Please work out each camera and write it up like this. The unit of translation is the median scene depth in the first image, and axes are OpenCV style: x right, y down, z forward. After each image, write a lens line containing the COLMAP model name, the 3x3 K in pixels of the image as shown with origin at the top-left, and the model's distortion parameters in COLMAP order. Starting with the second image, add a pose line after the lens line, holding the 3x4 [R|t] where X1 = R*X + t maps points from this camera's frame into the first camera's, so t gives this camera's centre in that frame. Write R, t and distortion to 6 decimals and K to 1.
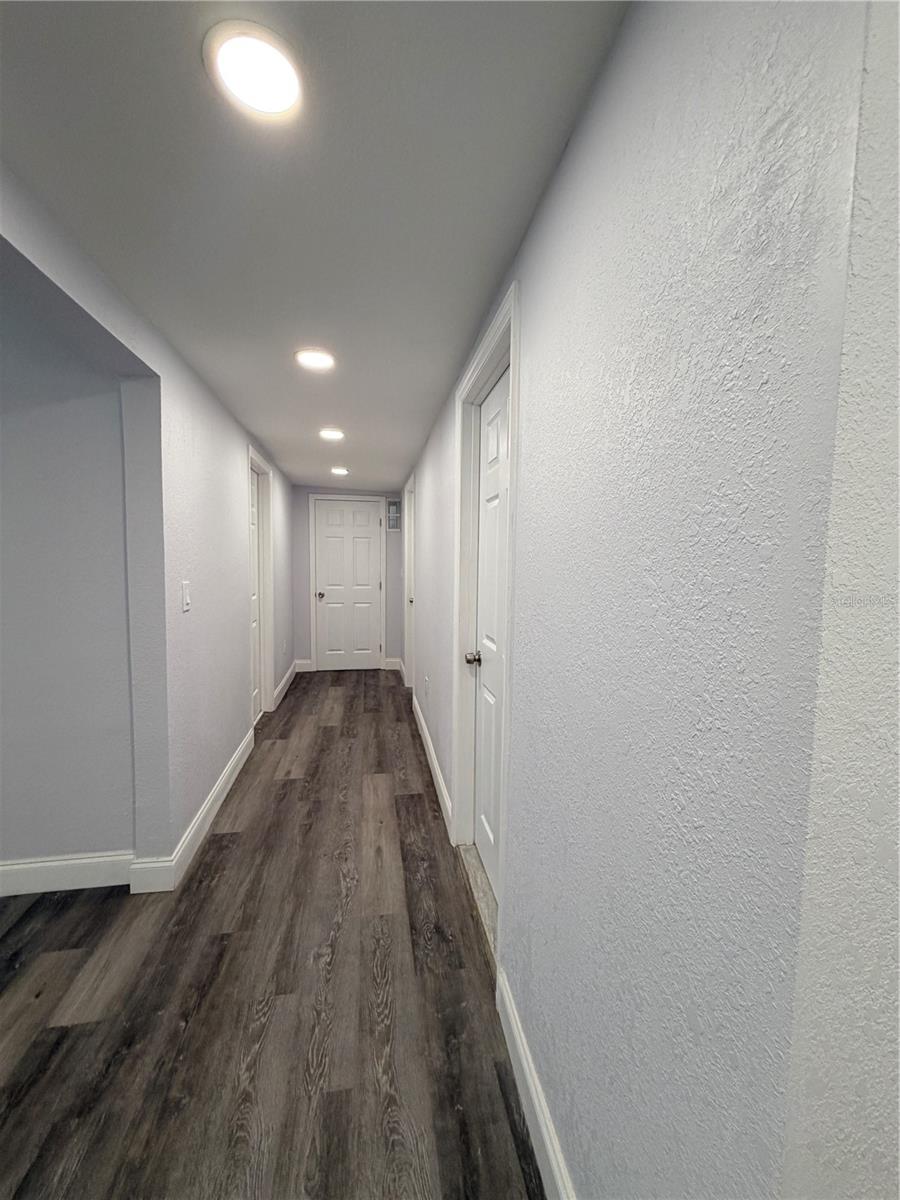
lens RADIAL K [[480.3, 0, 448.7], [0, 480.3, 597.6], [0, 0, 1]] dist [-0.004555, 0.000595]
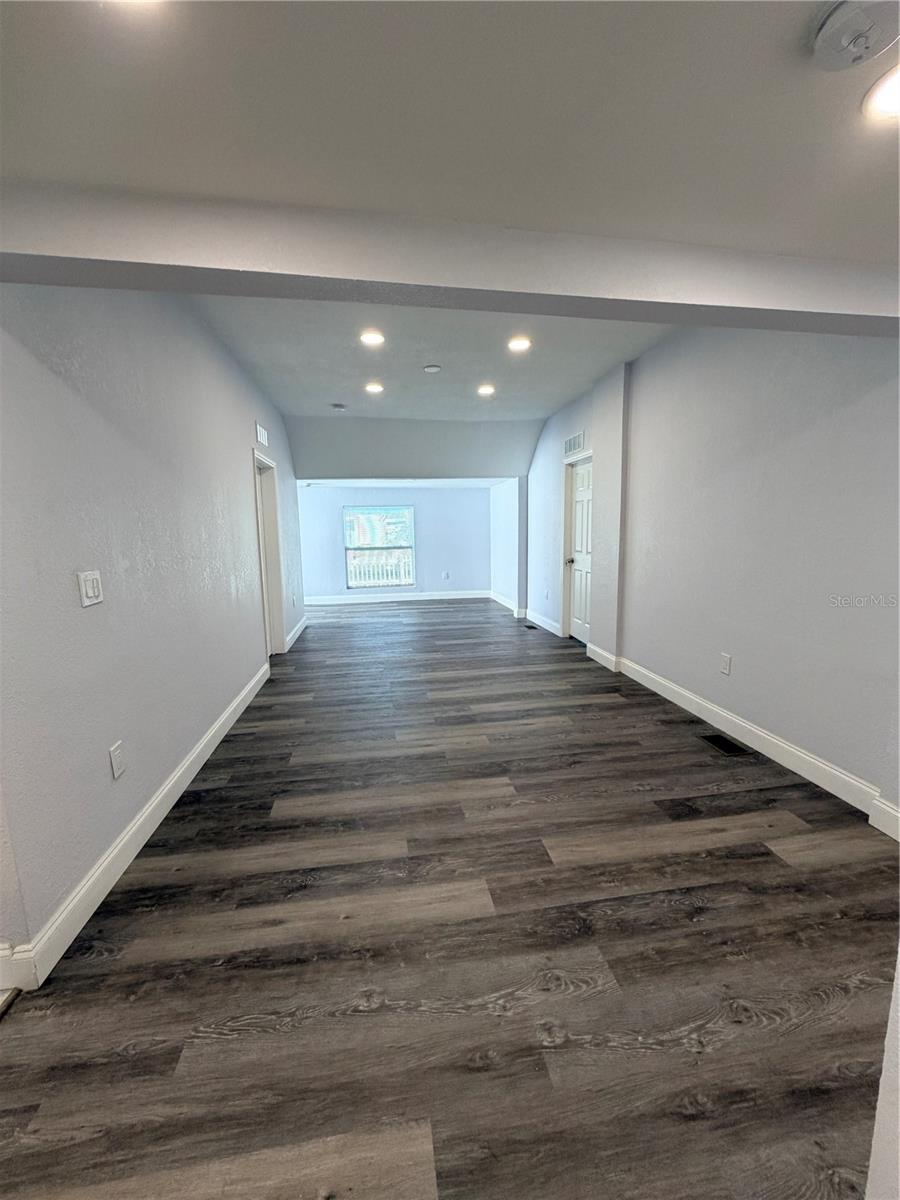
lens RADIAL K [[480.3, 0, 451.6], [0, 480.3, 596.9], [0, 0, 1]] dist [-0.004555, 0.000595]
pose [[-0.006465, 0.138136, -0.990392, 0.520413], [-0.054304, 0.988903, 0.138283, -0.014875], [0.998504, 0.054676, 0.001108, -0.016367]]
